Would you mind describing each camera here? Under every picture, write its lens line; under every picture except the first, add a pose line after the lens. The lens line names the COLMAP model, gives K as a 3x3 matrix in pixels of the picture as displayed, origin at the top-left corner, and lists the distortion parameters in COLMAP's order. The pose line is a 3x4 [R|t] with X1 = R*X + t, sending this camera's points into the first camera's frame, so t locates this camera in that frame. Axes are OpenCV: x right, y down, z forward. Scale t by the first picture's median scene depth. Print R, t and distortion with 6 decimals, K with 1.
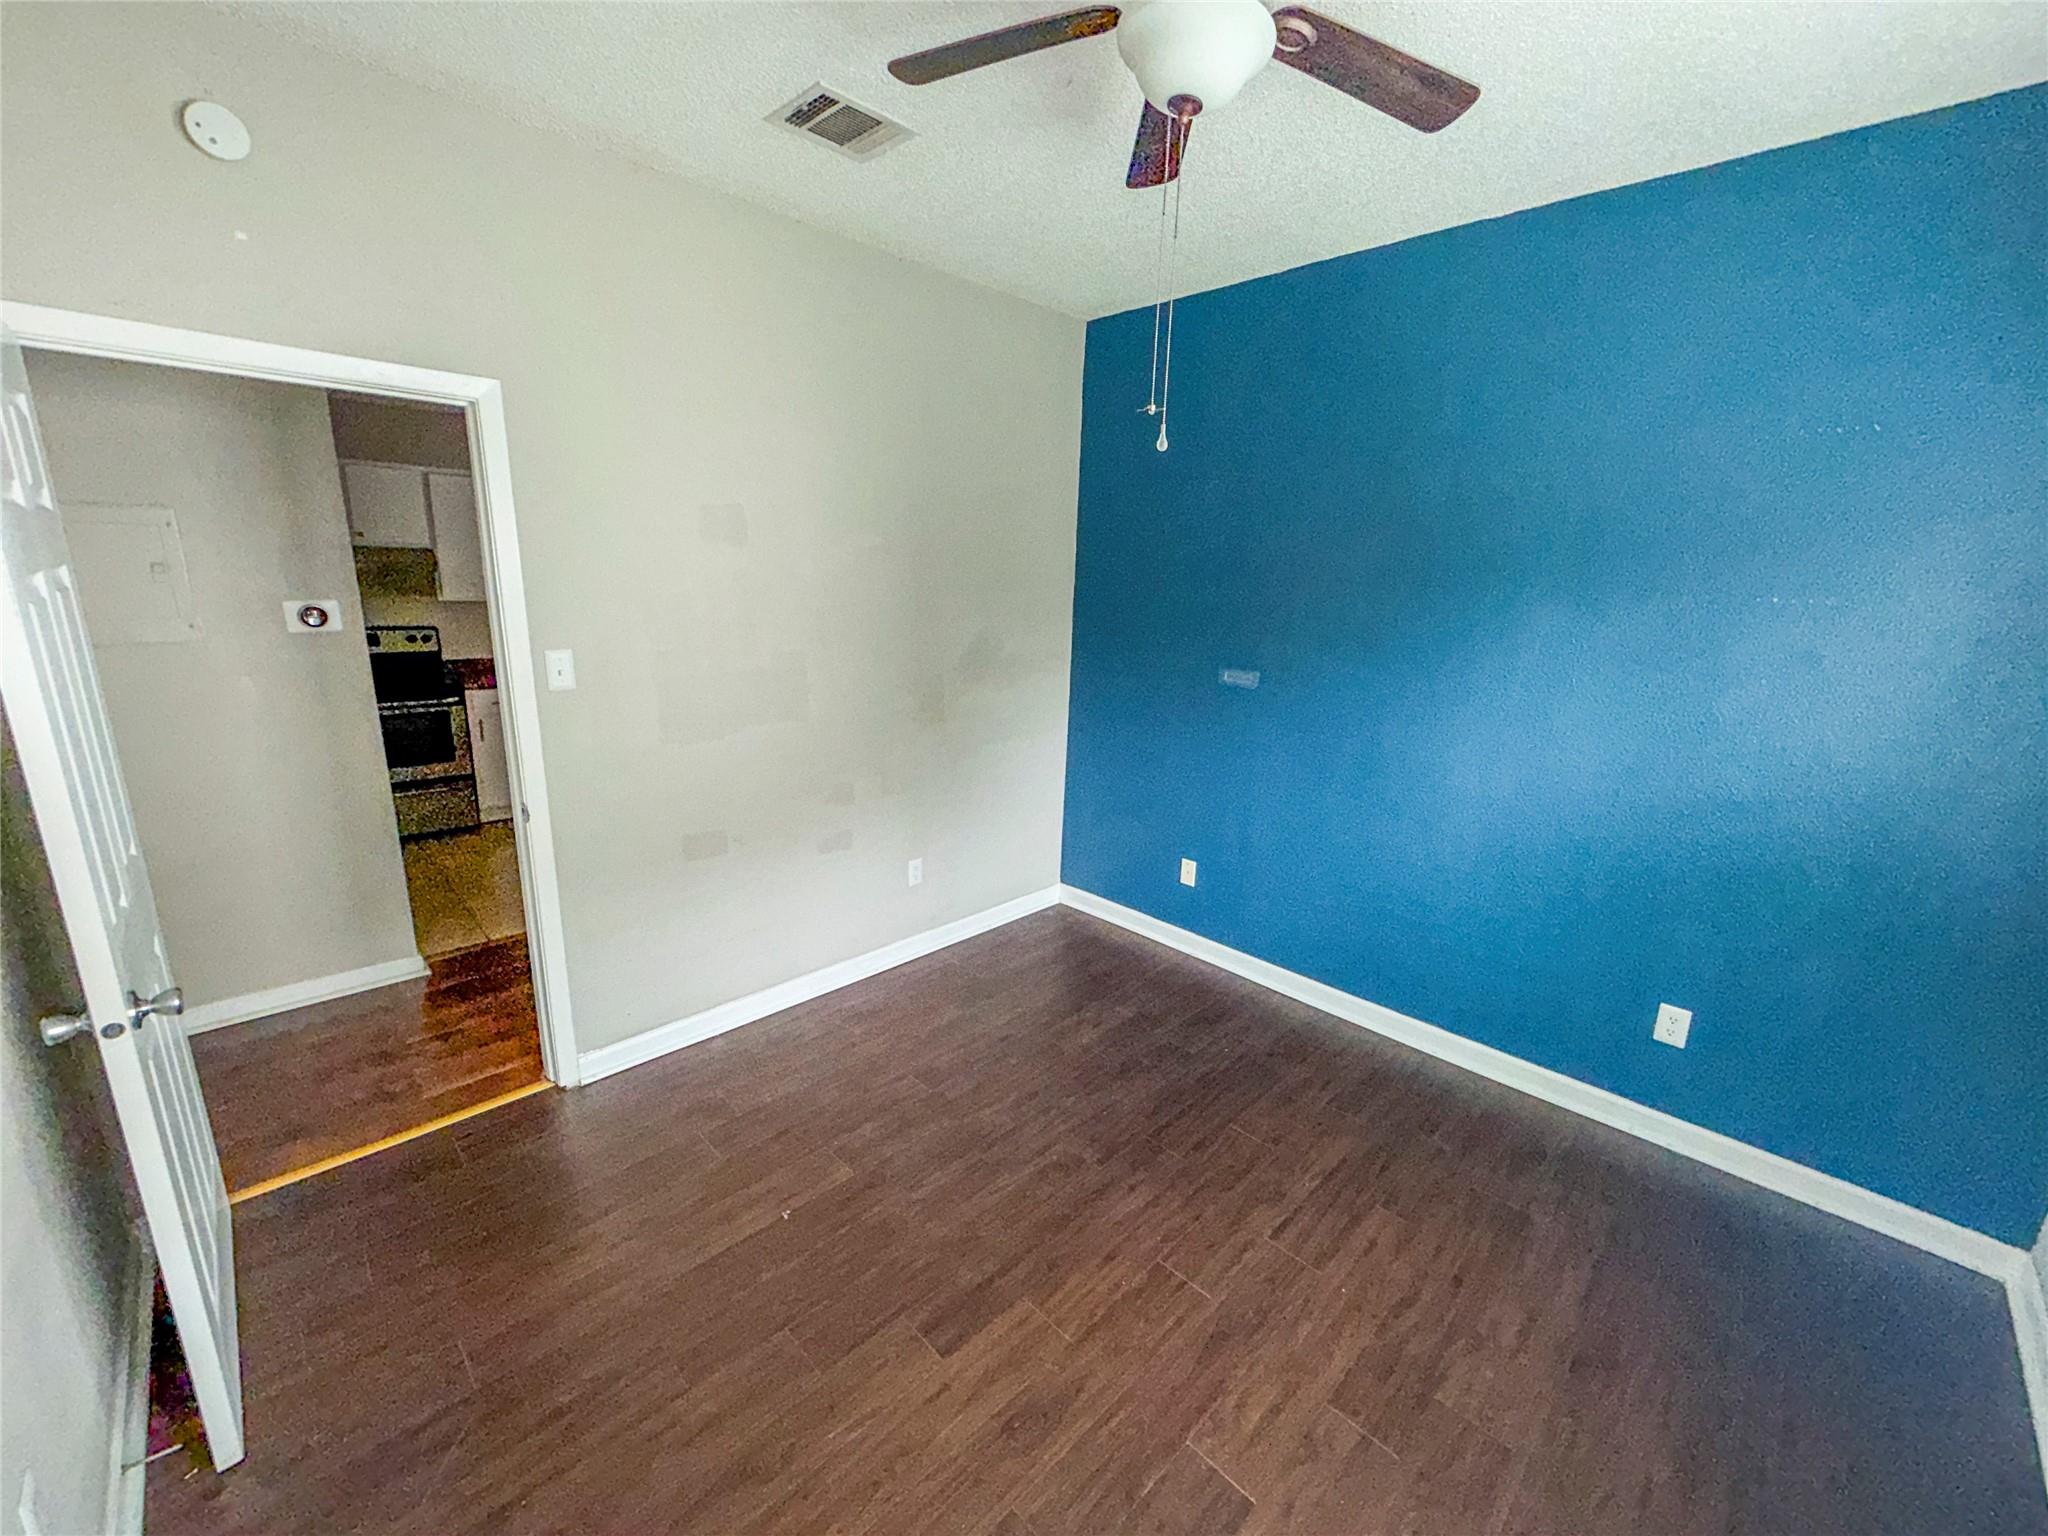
lens RADIAL K [[813.4, 0, 1028.0], [0, 813.4, 773.8], [0, 0, 1]] dist [-0.001717, 0.000029]
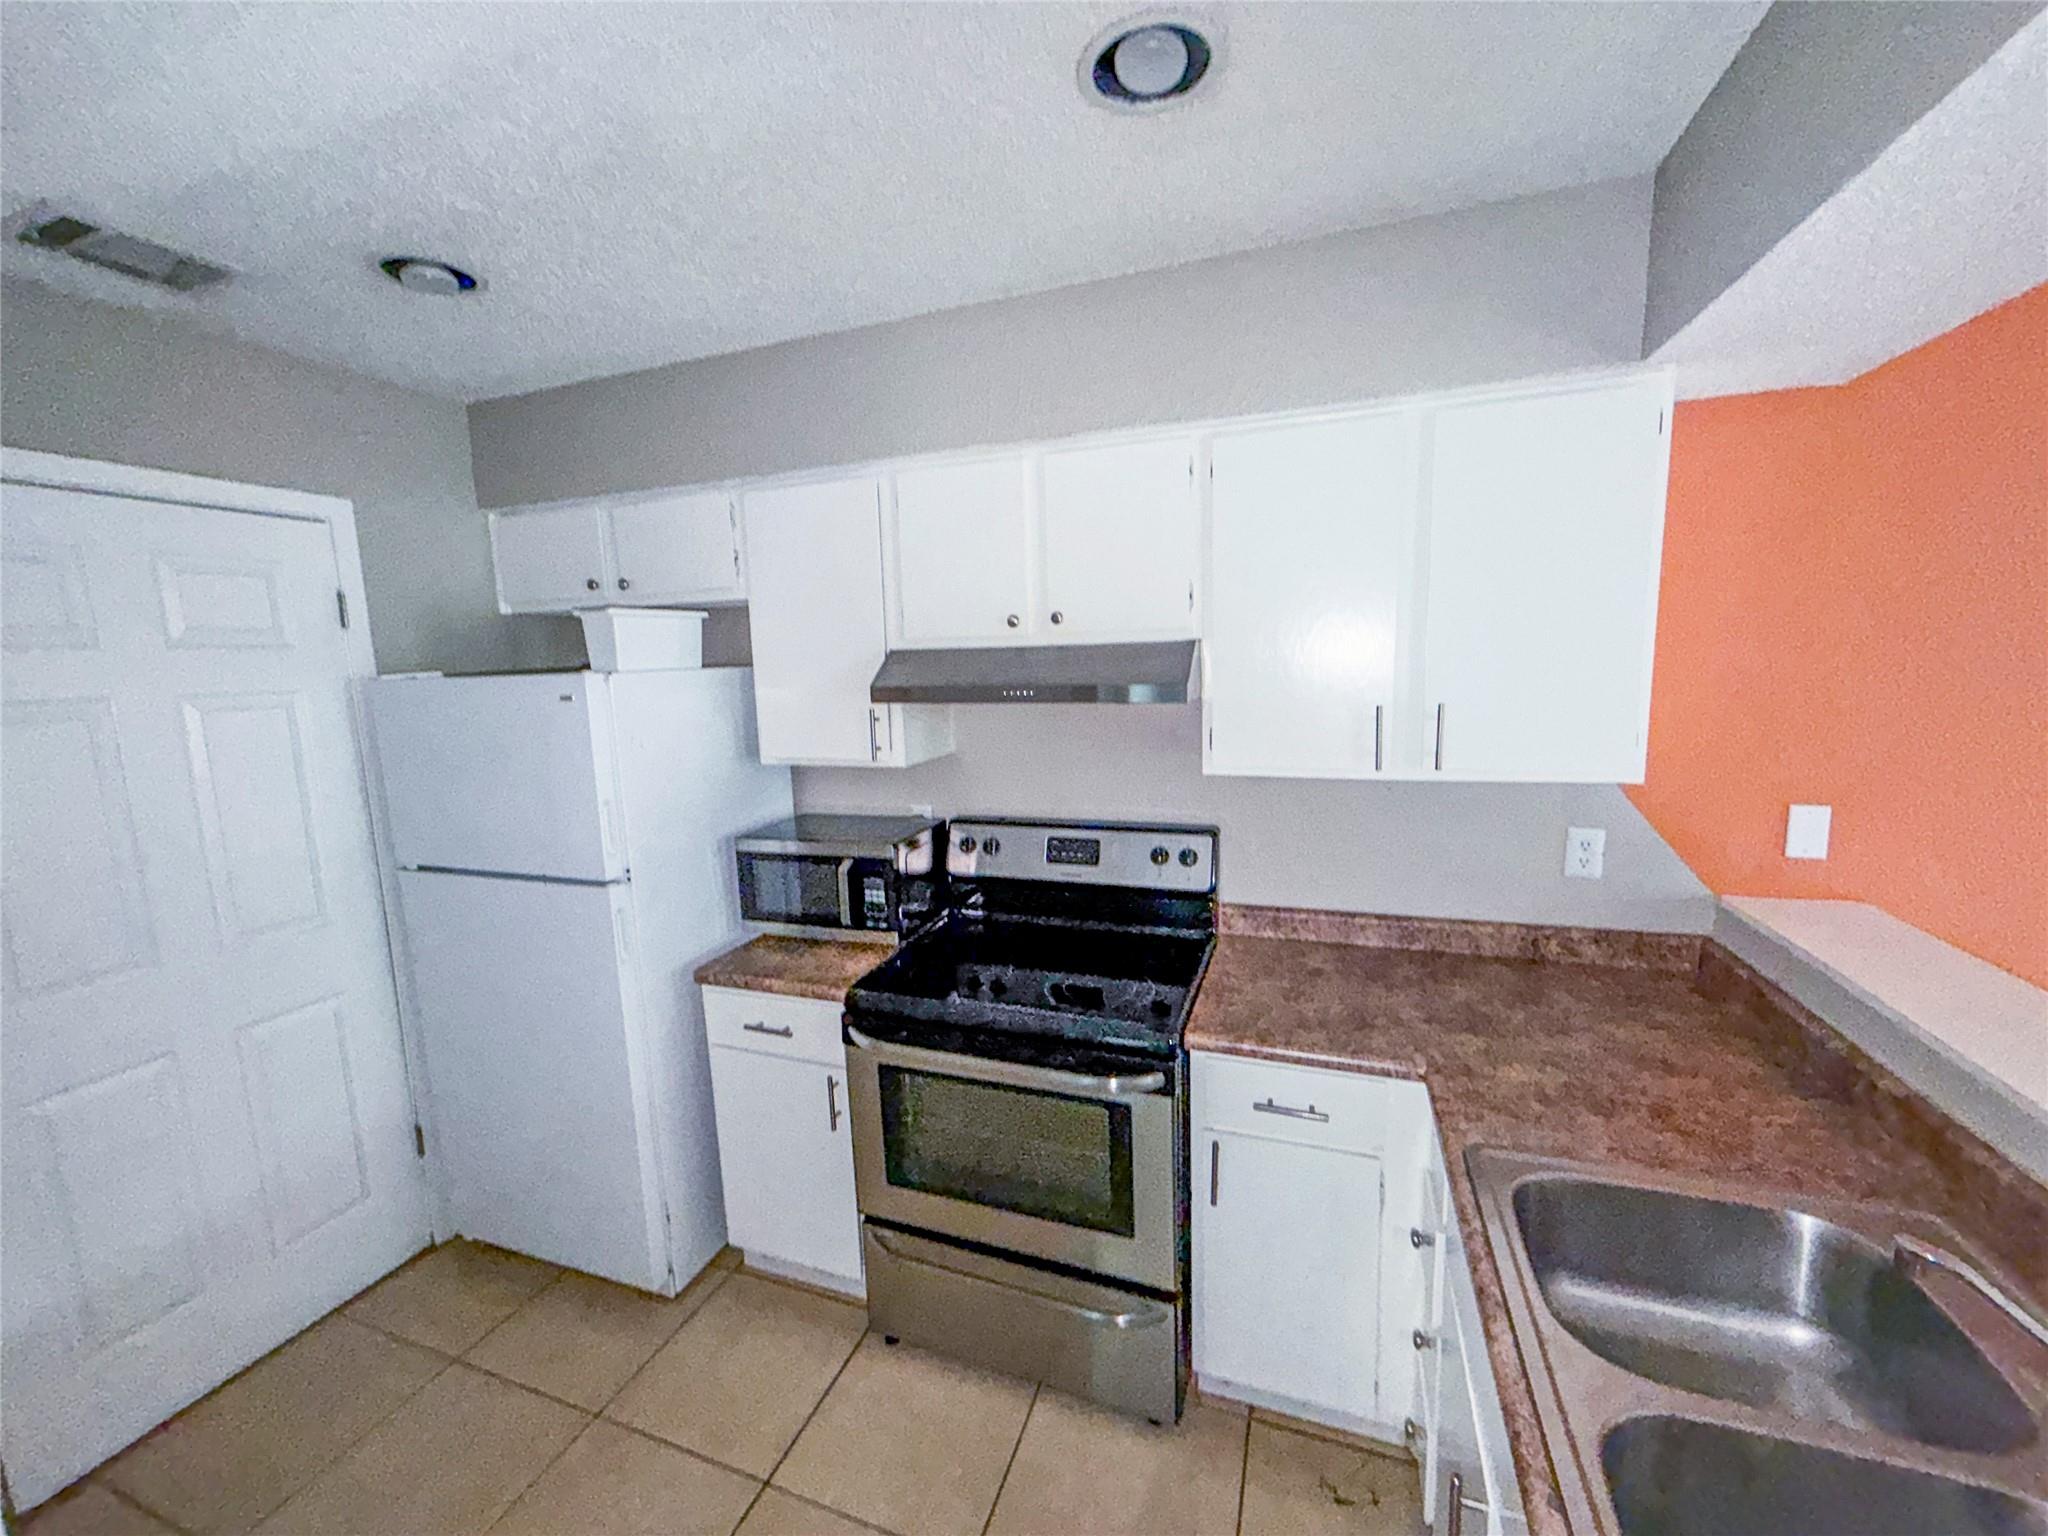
lens RADIAL K [[813.4, 0, 1018.9], [0, 813.4, 769.4], [0, 0, 1]] dist [-0.001717, 0.000029]
pose [[0.412321, 0.078707, -0.907632, -0.394281], [-0.168026, 0.985740, 0.009149, -0.200752], [0.895410, 0.148734, 0.419666, 0.735314]]
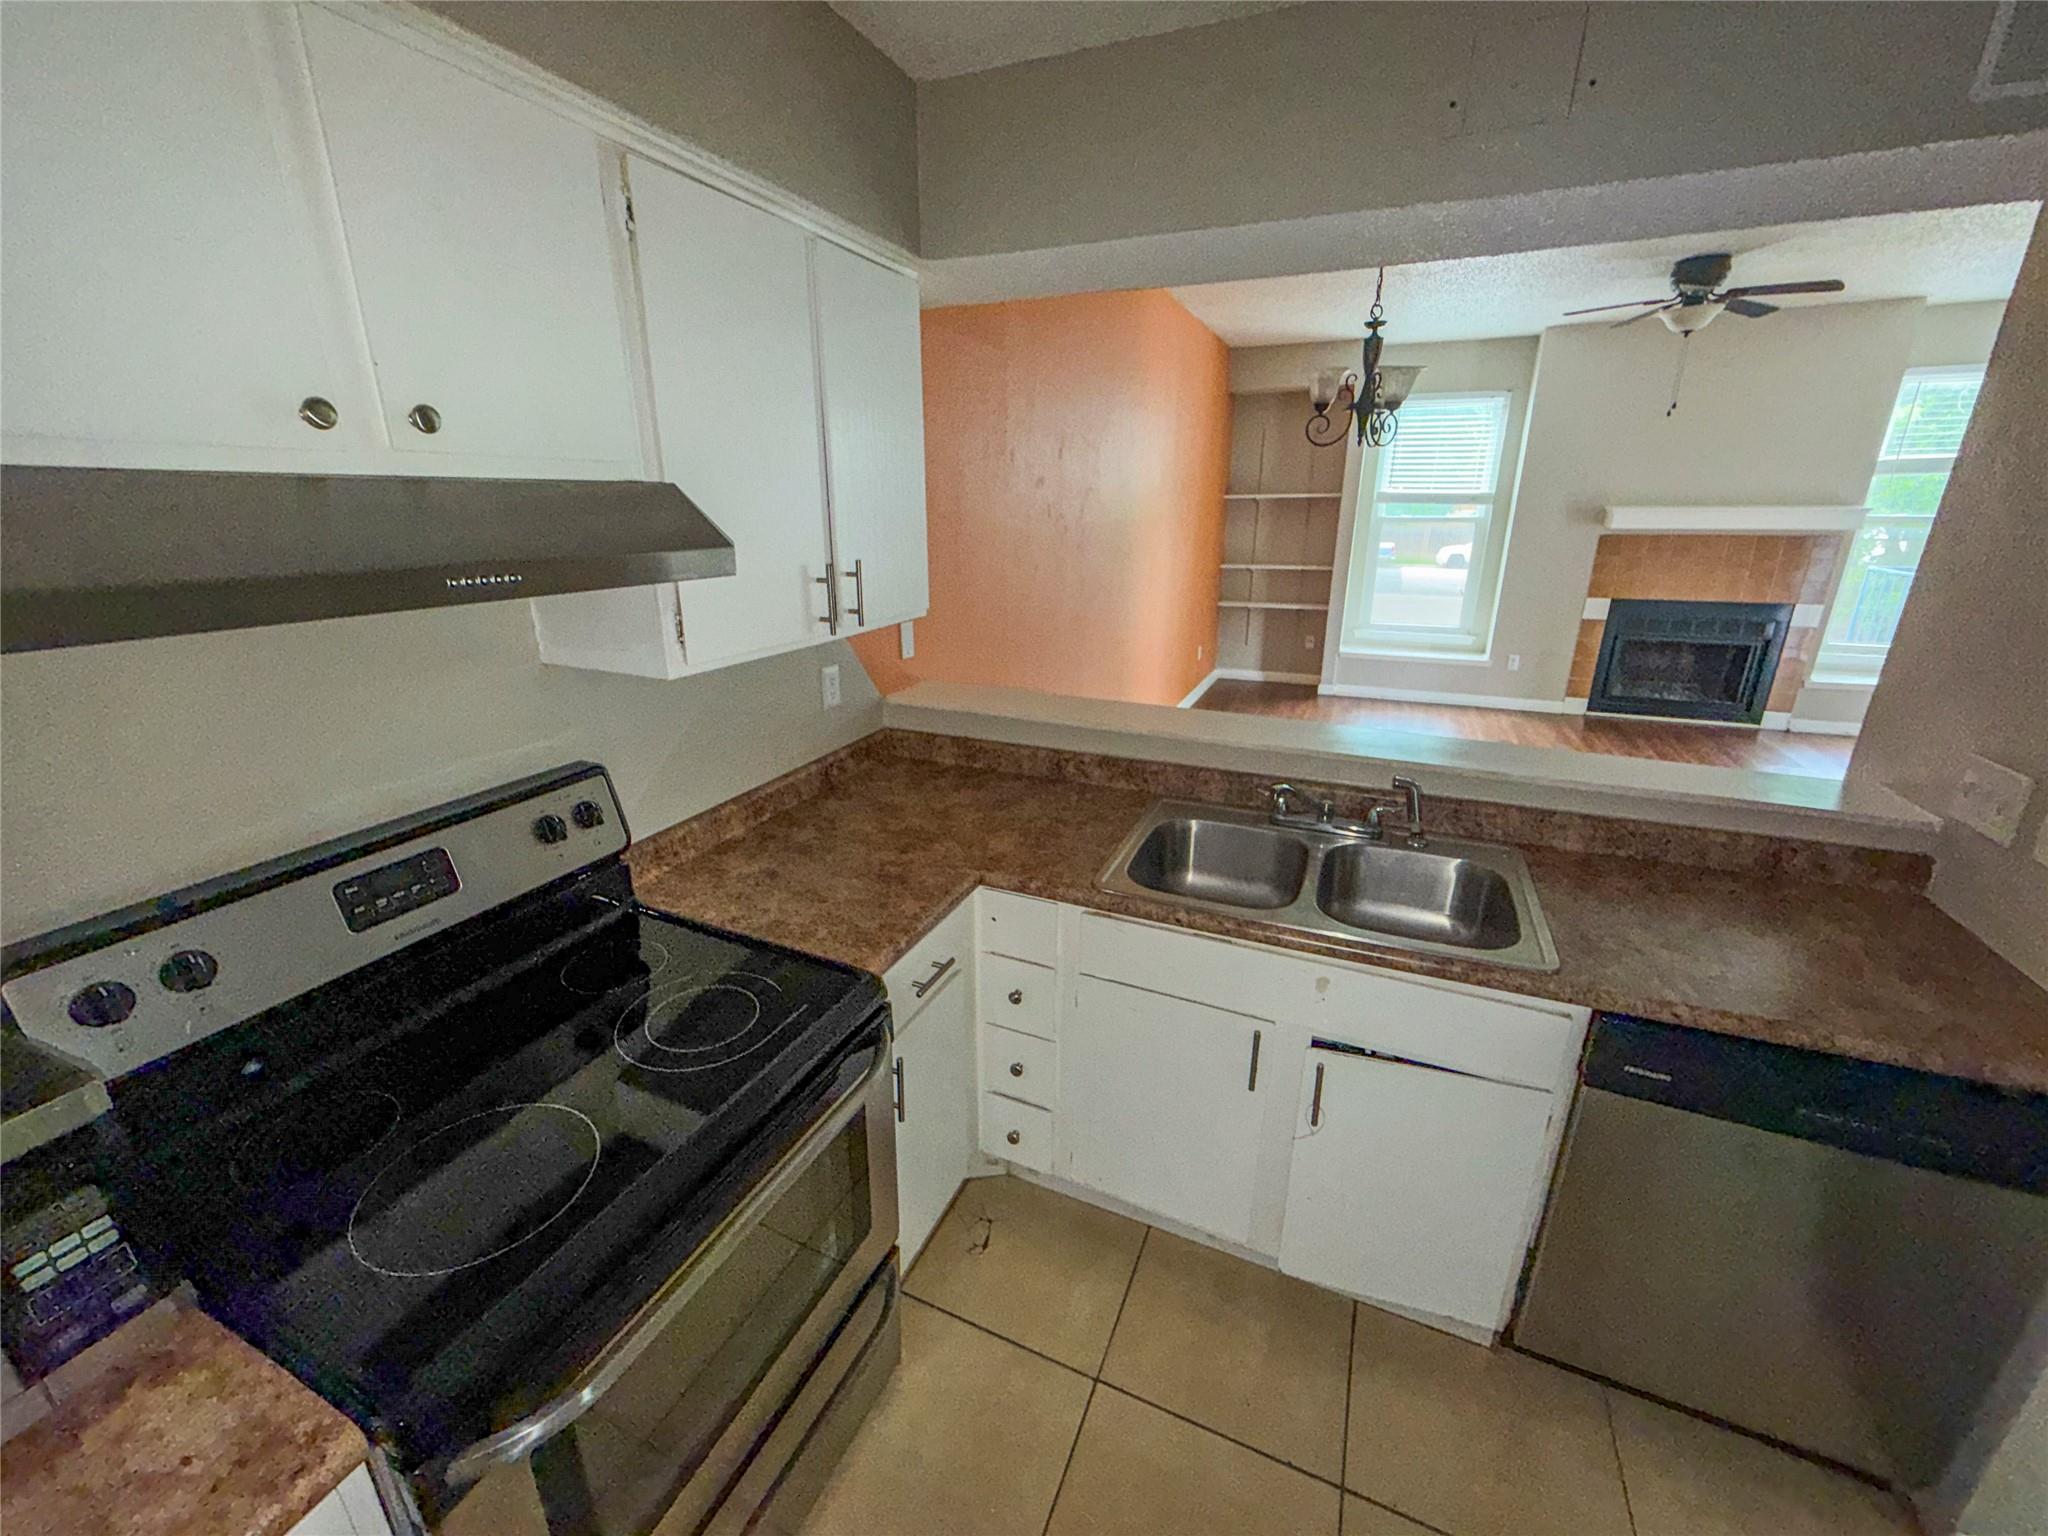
lens RADIAL K [[813.4, 0, 1017.7], [0, 813.4, 767.5], [0, 0, 1]] dist [-0.001717, 0.000029]
pose [[0.930705, -0.140118, 0.337869, -0.691915], [0.107282, 0.987663, 0.114072, -0.199279], [-0.349684, -0.069920, 0.934255, 0.677511]]
